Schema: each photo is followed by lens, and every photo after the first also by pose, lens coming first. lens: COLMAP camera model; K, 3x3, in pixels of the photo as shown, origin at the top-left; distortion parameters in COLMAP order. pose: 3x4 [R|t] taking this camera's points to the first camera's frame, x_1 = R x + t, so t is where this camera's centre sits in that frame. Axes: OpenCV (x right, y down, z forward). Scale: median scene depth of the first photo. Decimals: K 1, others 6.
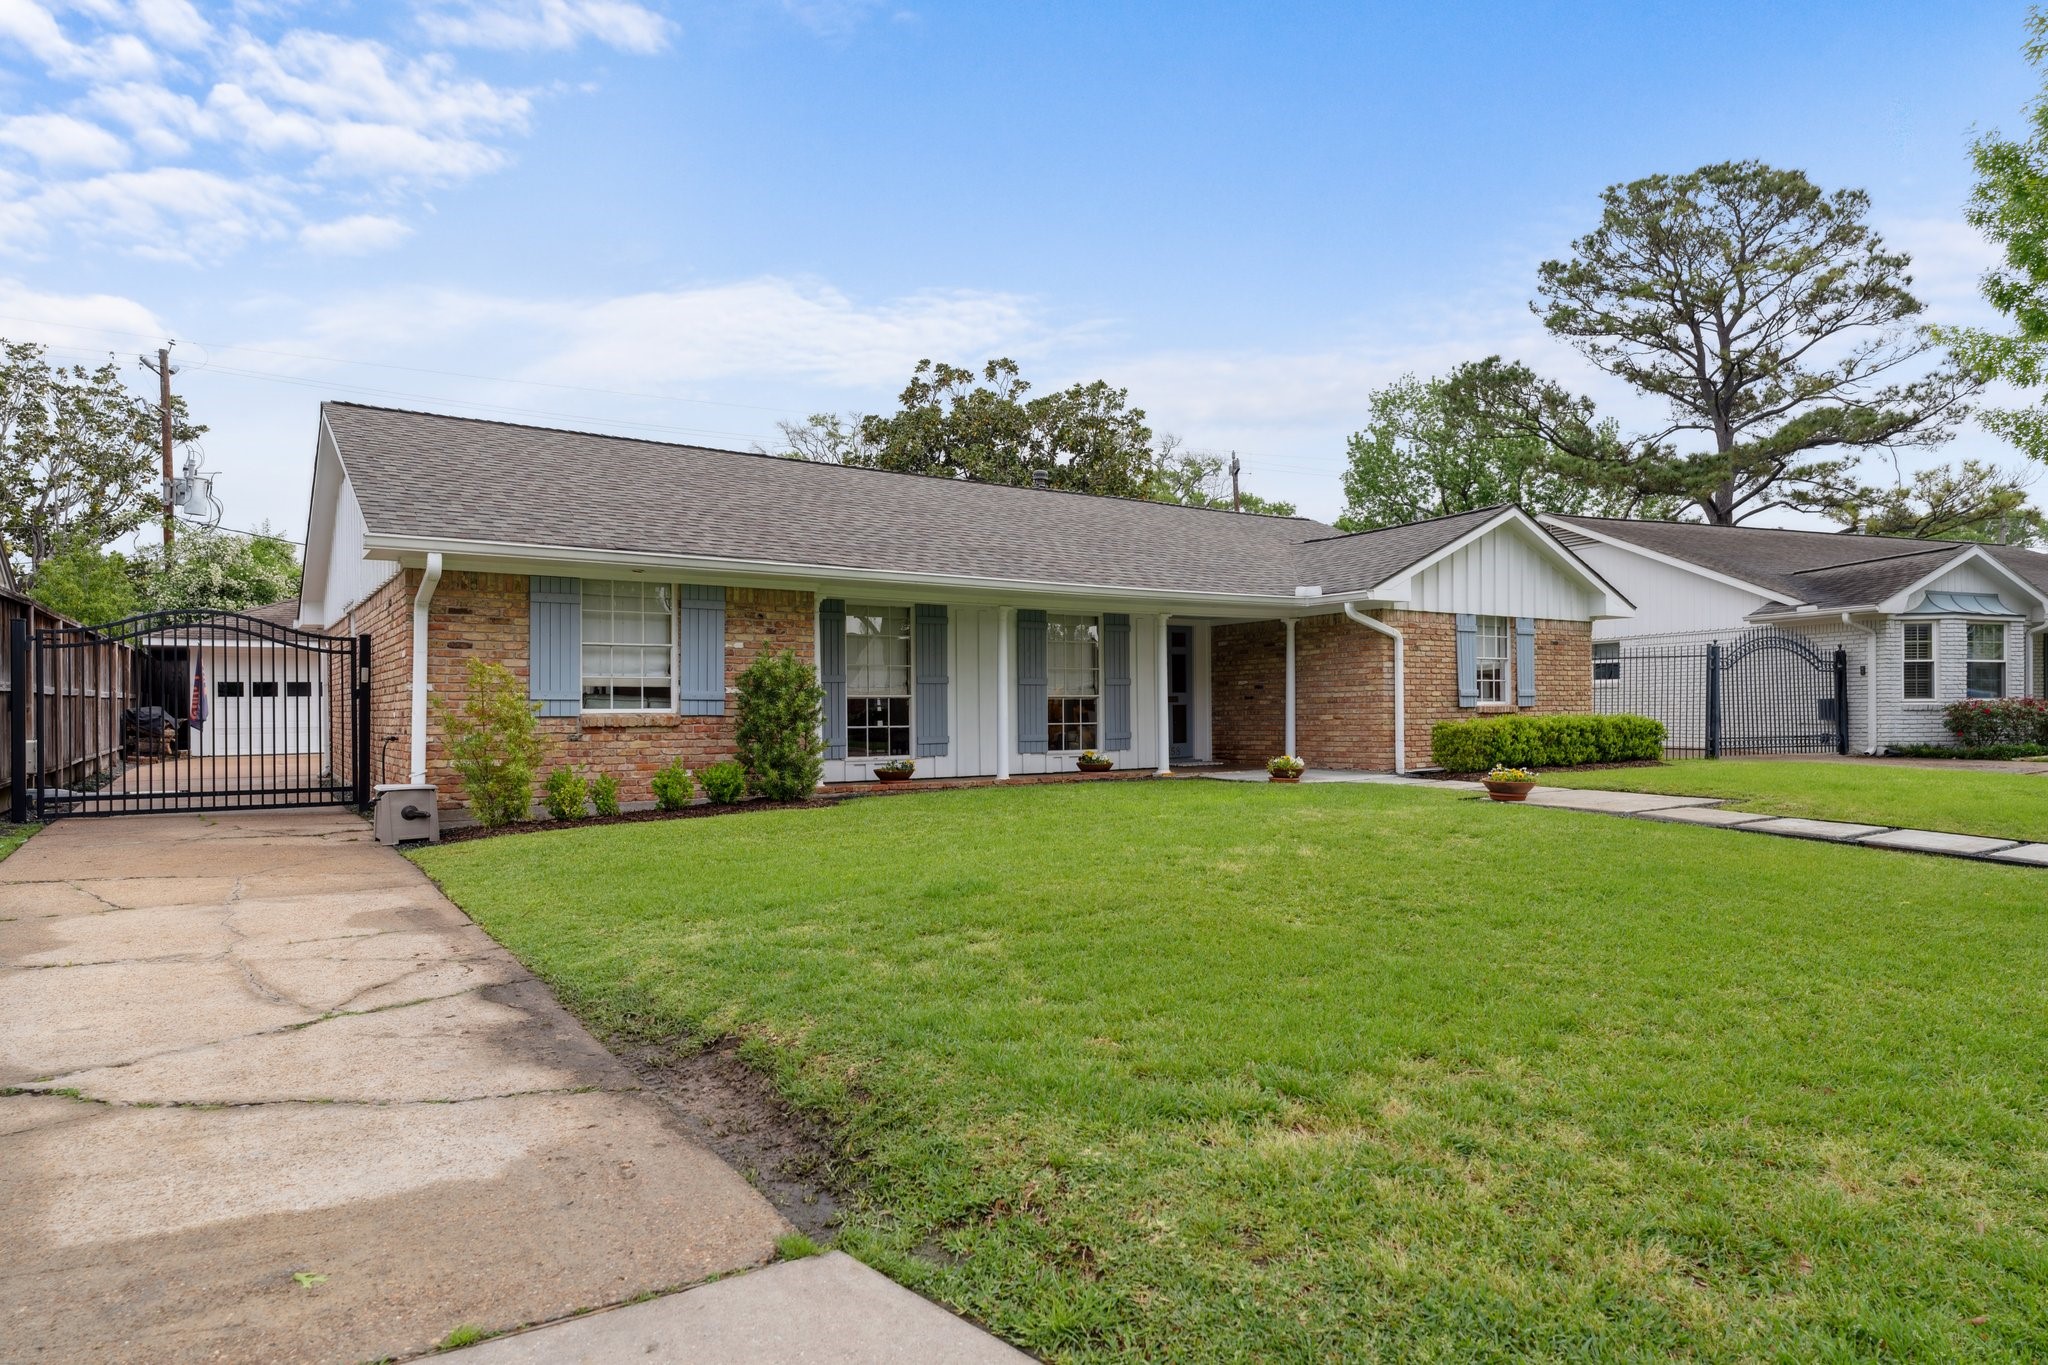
lens RADIAL K [[1142.3, 0, 1030.7], [0, 1142.3, 696.6], [0, 0, 1]] dist [-0.000073, 0.000177]
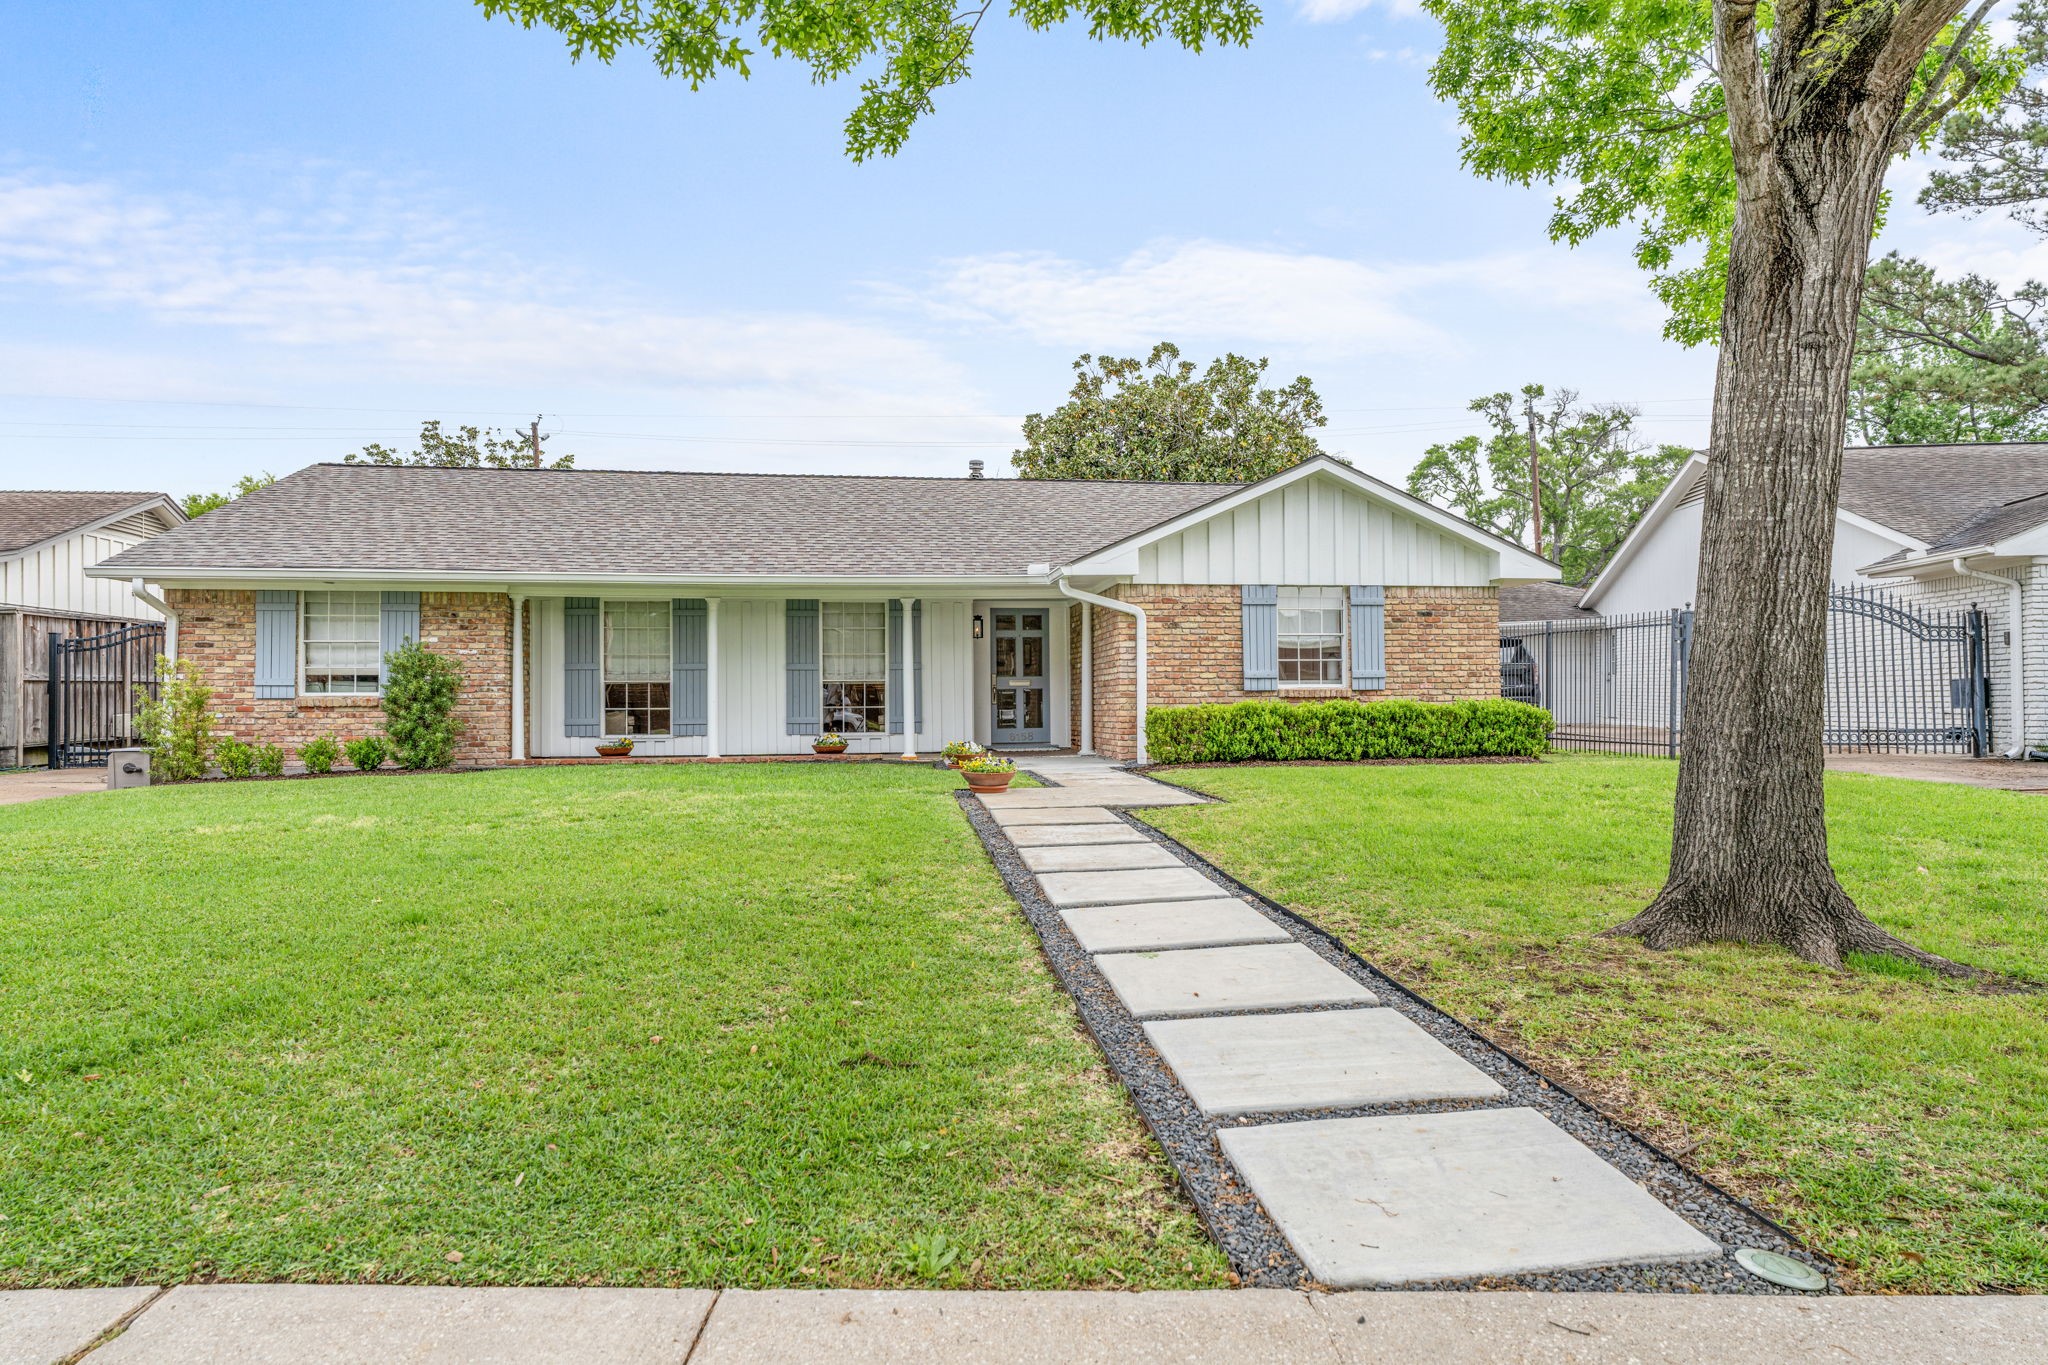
lens RADIAL K [[1119.6, 0, 1024.9], [0, 1119.6, 682.5], [0, 0, 1]] dist [0.001305, -0.000541]
pose [[0.904292, -0.005422, -0.426881, 0.622585], [0.004493, 0.999985, -0.003182, 0.005184], [0.426891, 0.000960, 0.904302, 0.149185]]
